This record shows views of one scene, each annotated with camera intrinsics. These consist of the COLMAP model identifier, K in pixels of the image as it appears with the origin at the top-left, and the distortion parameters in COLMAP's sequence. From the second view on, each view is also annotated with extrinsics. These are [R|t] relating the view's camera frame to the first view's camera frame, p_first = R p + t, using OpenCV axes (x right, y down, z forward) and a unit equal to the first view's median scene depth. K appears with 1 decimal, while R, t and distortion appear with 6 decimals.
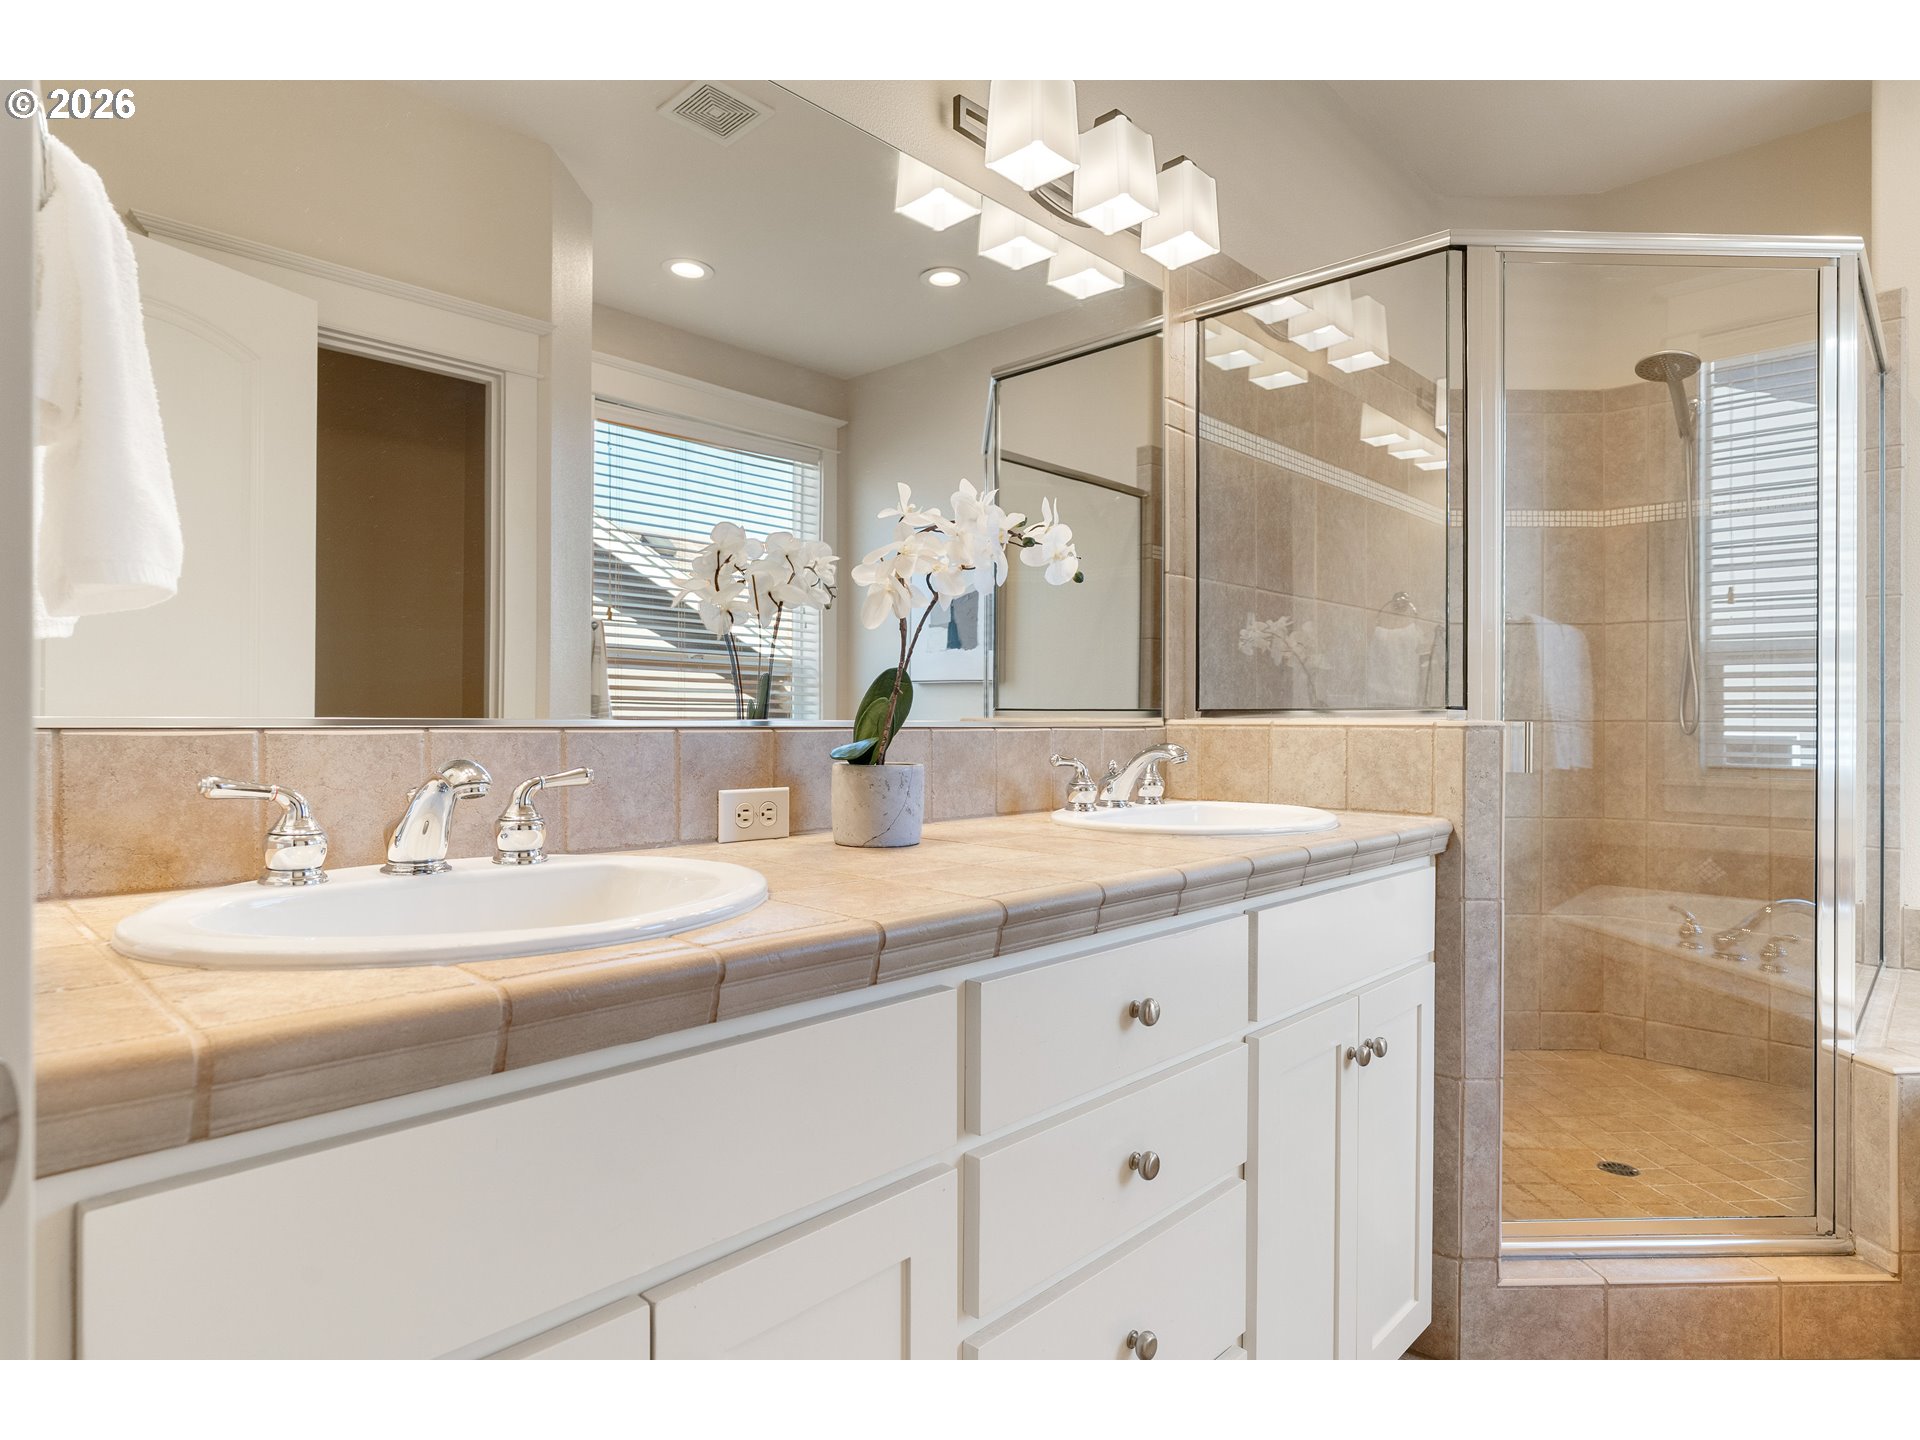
lens RADIAL K [[1054.8, 0, 956.6], [0, 1054.8, 726.2], [0, 0, 1]] dist [0.000382, -0.001541]
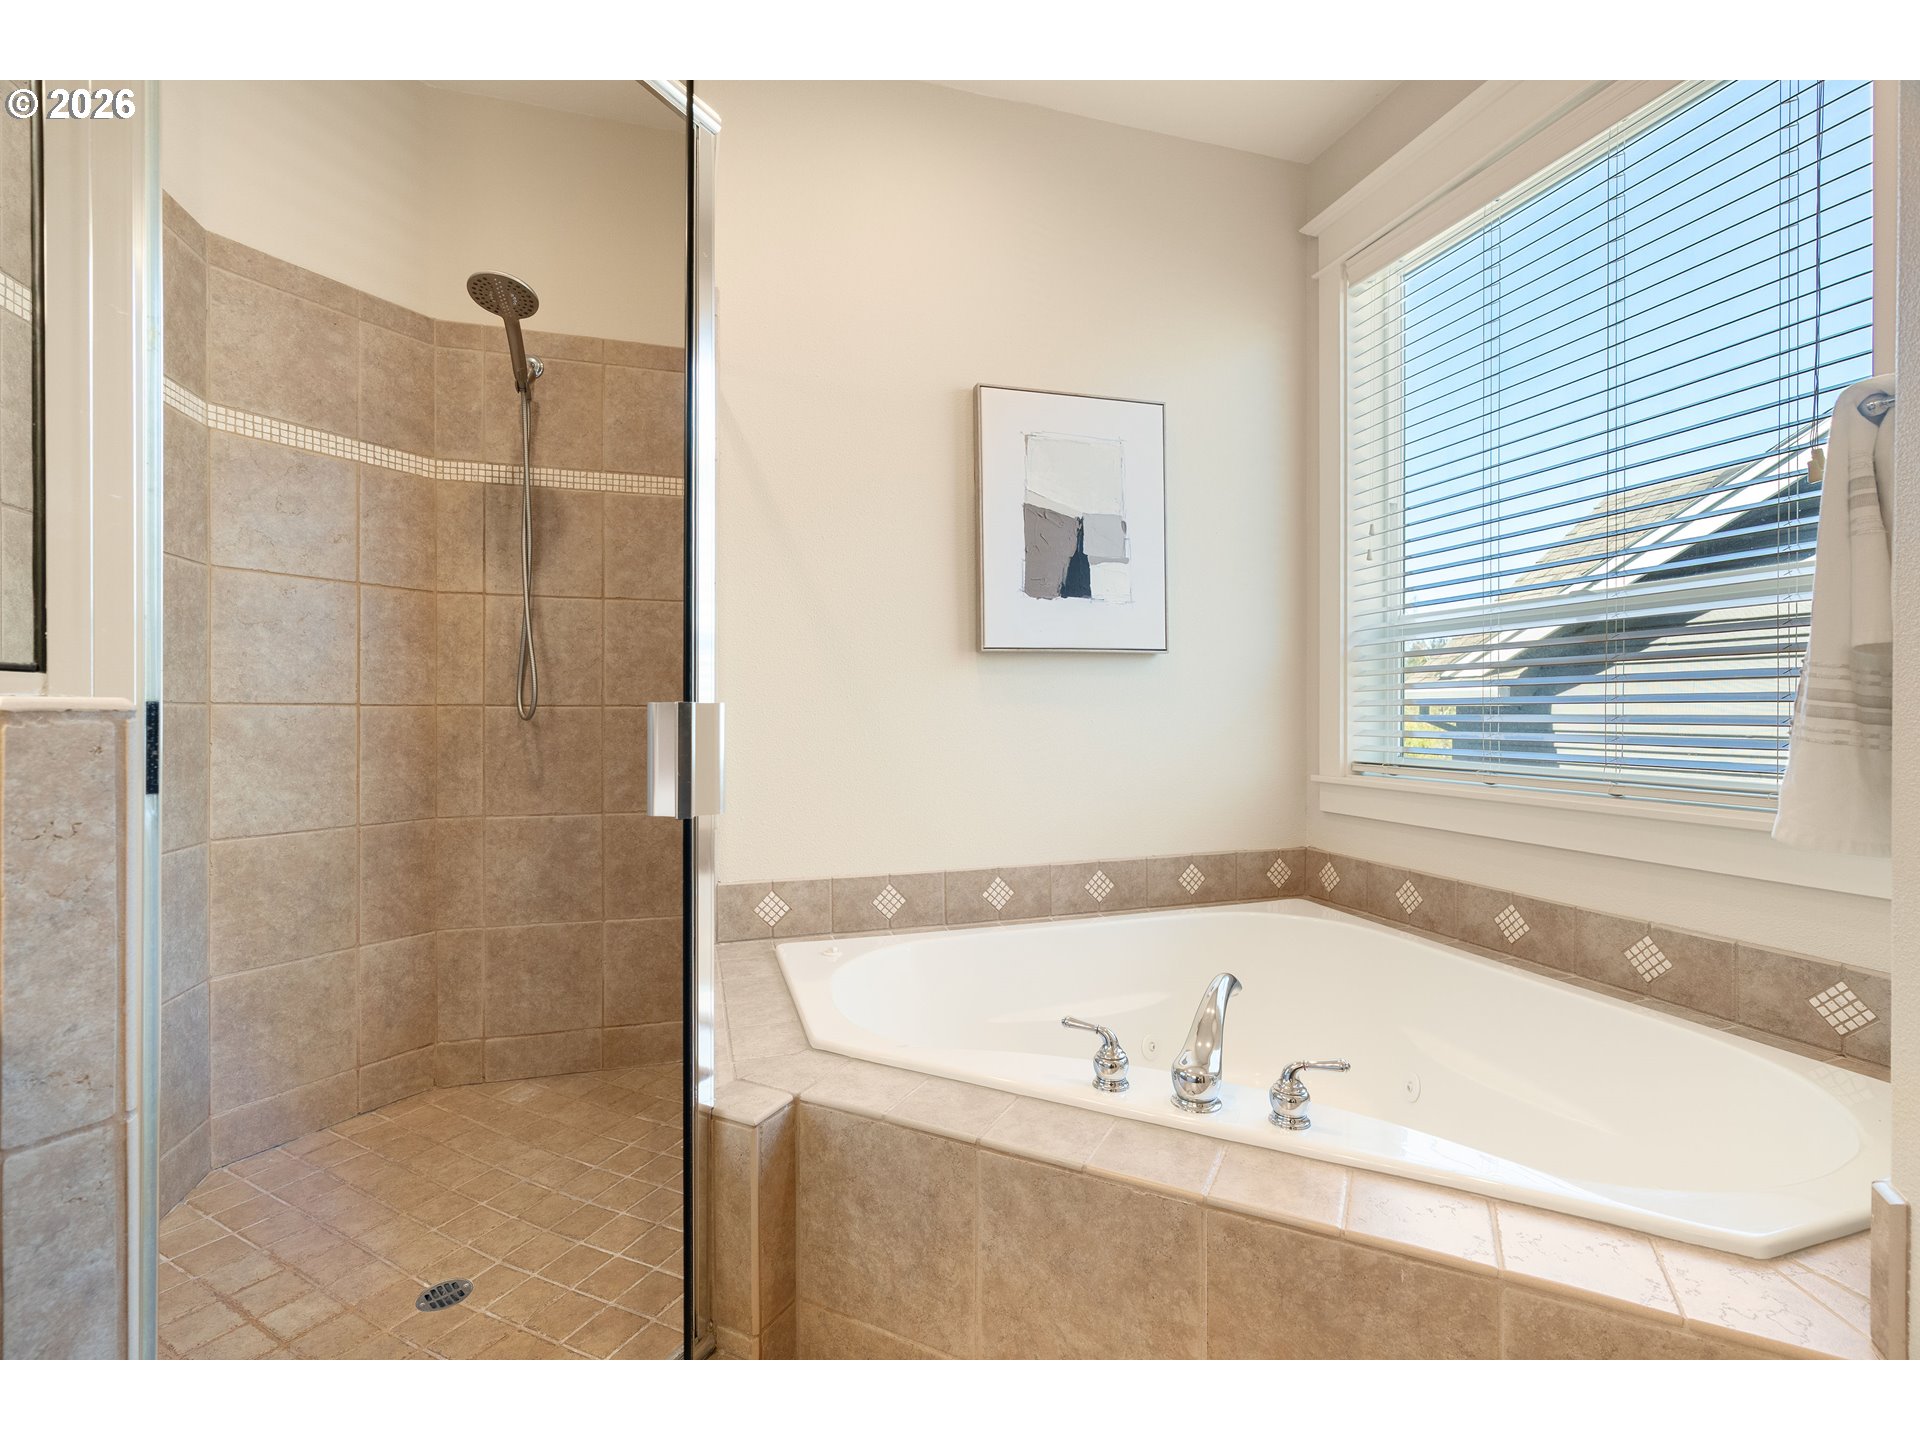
lens RADIAL K [[865.3, 0, 963.3], [0, 865.3, 714.2], [0, 0, 1]] dist [-0.007076, 0.001437]
pose [[0.476351, -0.004674, 0.879243, 0.303985], [0.001859, 0.999989, 0.004309, 0.000395], [-0.879253, -0.000418, 0.476355, 0.436953]]
